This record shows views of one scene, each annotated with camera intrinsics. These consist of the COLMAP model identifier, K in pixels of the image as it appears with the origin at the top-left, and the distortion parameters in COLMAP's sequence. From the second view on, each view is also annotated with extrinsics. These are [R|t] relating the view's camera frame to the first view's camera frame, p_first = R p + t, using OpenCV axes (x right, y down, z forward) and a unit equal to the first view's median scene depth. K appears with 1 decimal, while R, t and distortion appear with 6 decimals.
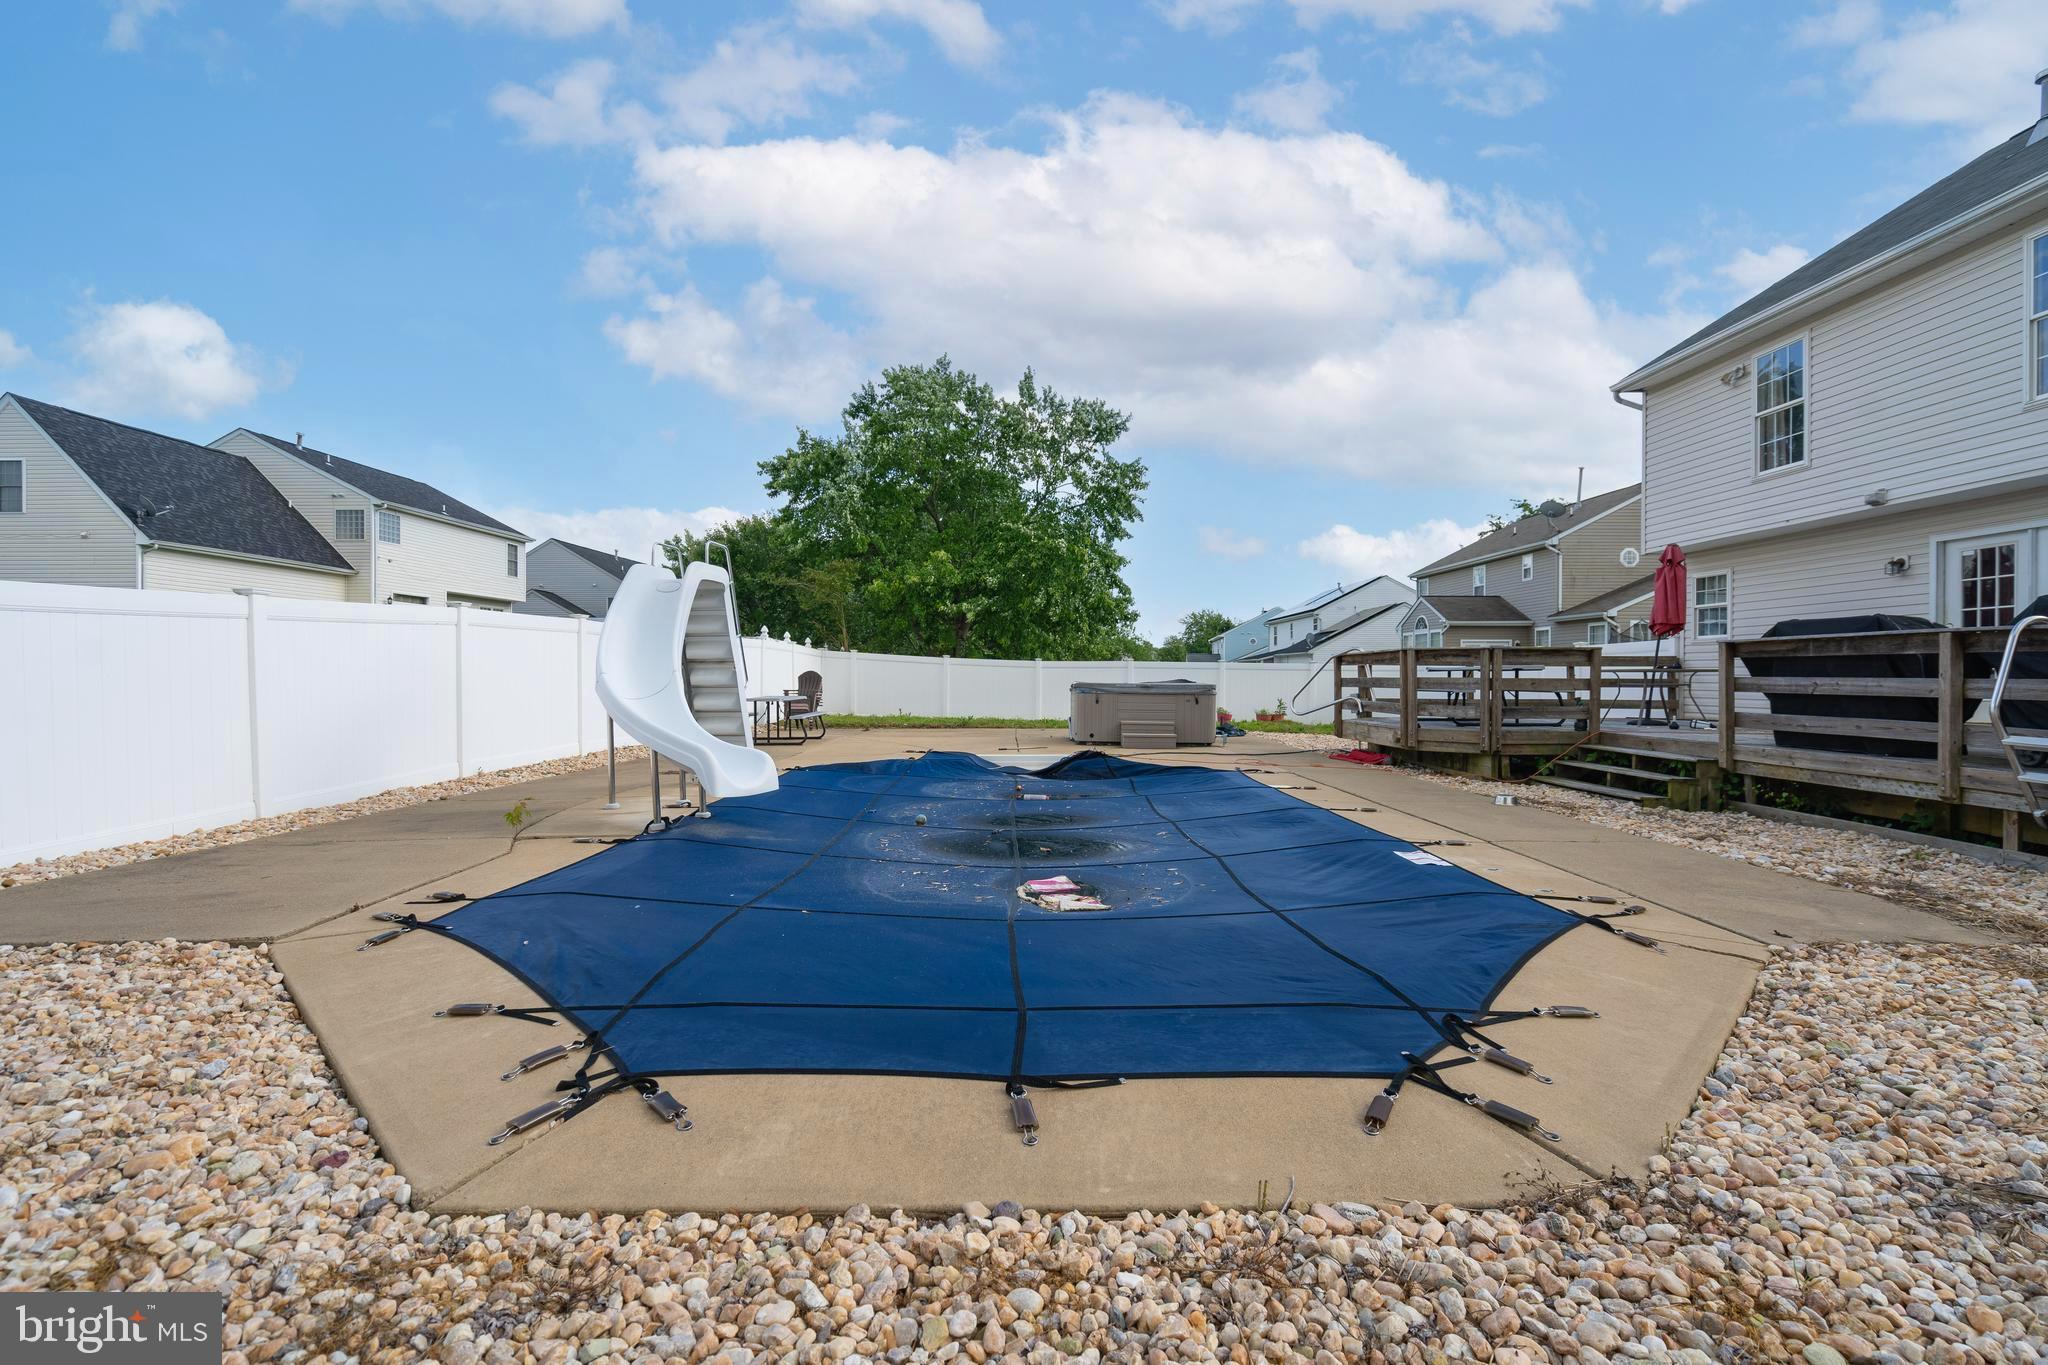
lens RADIAL K [[921.0, 0, 1017.6], [0, 921.0, 676.1], [0, 0, 1]] dist [-0.010576, 0.000784]
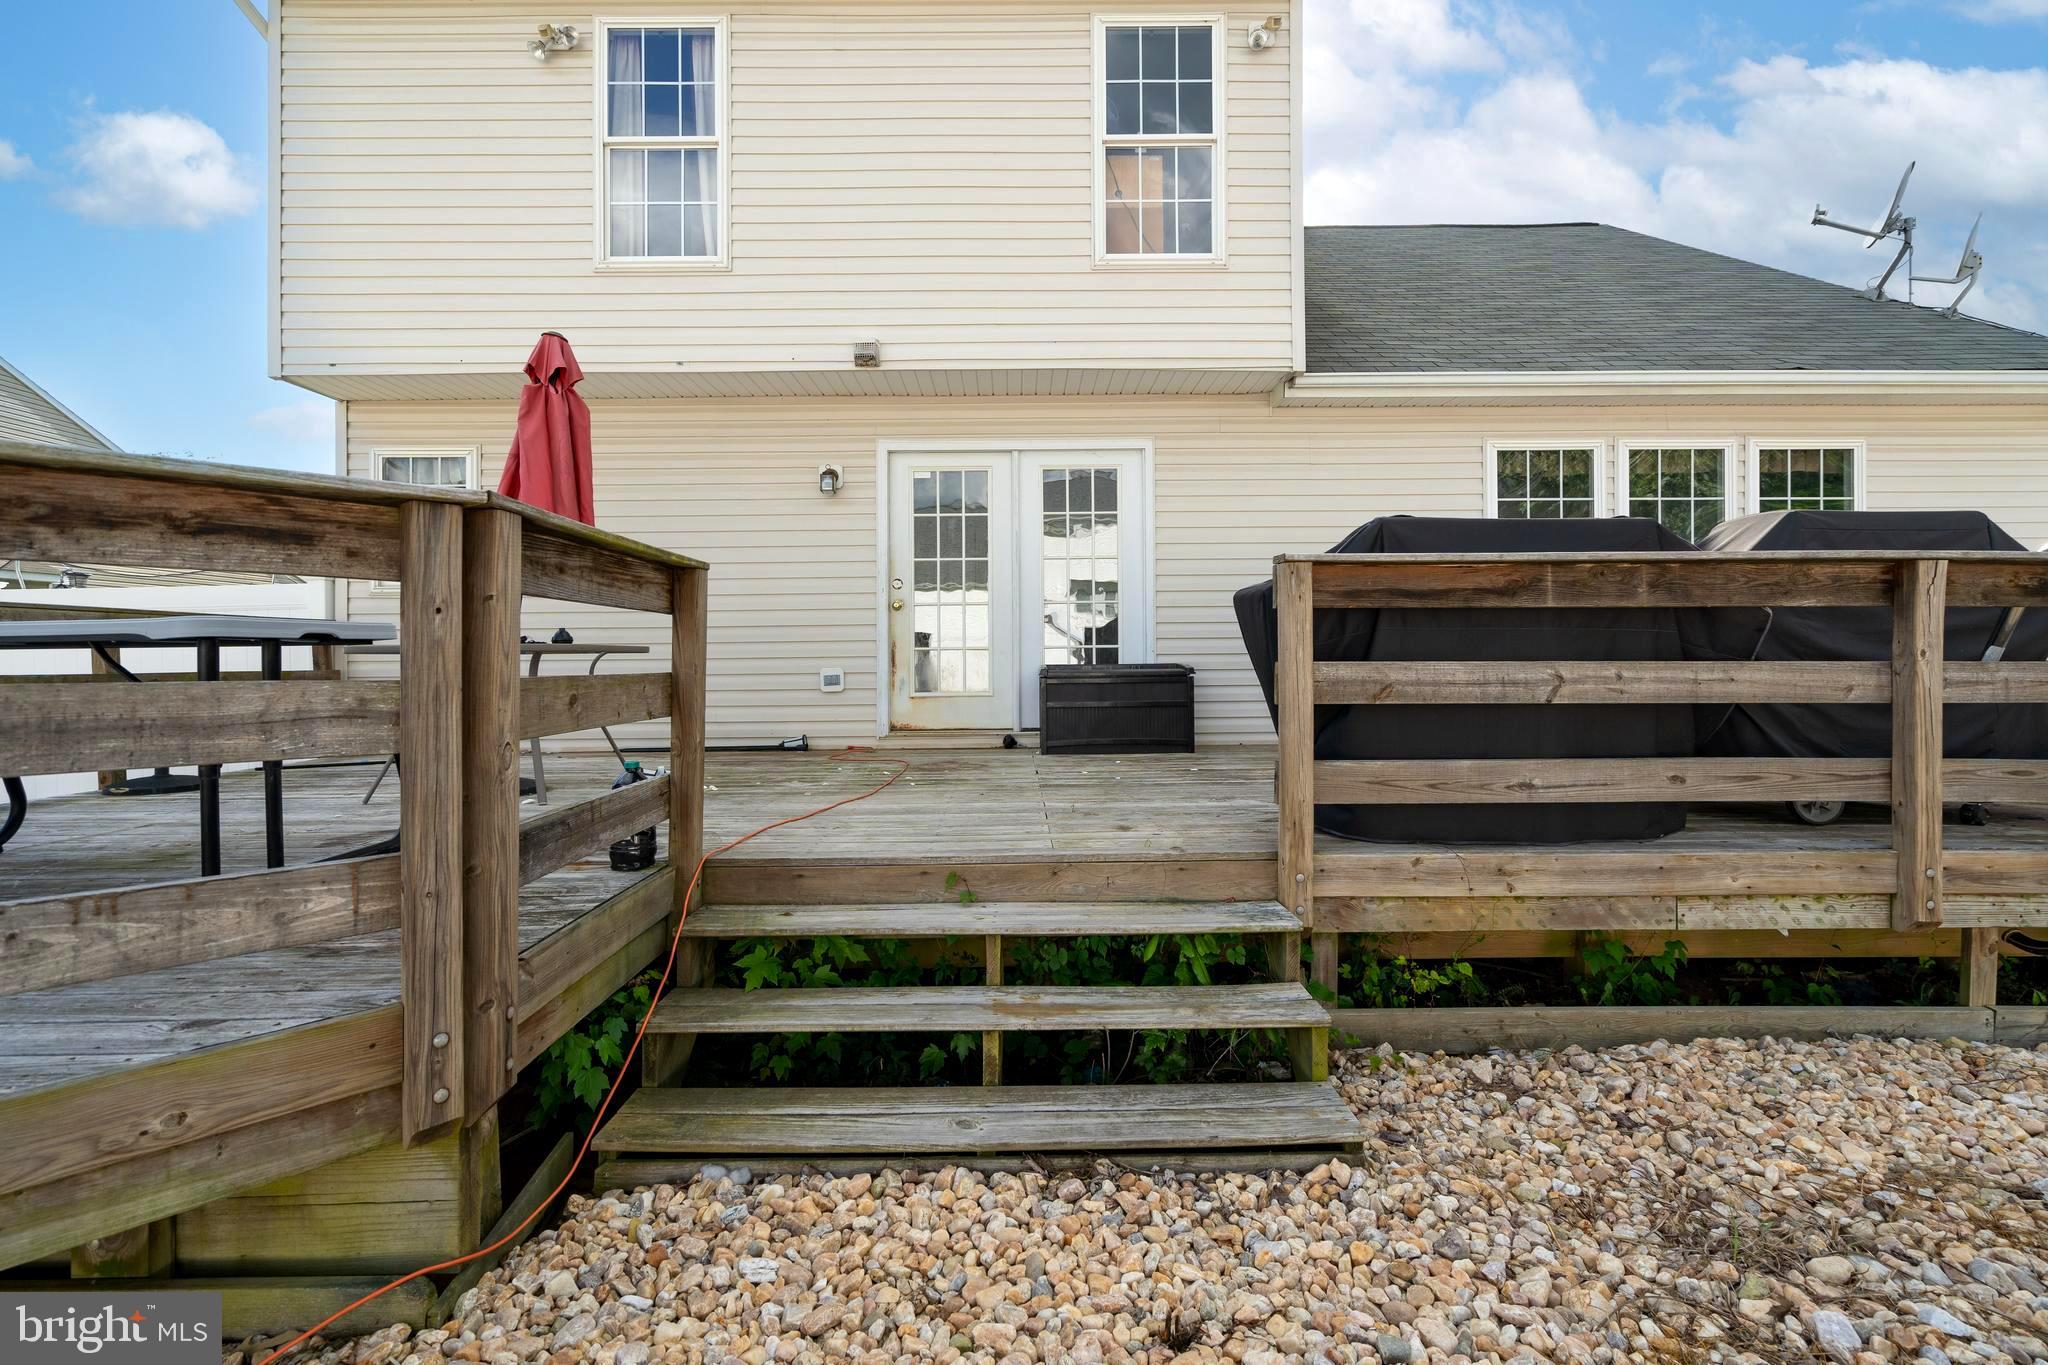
lens RADIAL K [[921.0, 0, 1017.6], [0, 921.0, 676.1], [0, 0, 1]] dist [-0.010576, 0.000784]
pose [[-0.017244, -0.010880, 0.999792, 0.486816], [0.004546, 0.999930, 0.010960, 0.002573], [-0.999841, 0.004734, -0.017193, 1.243072]]
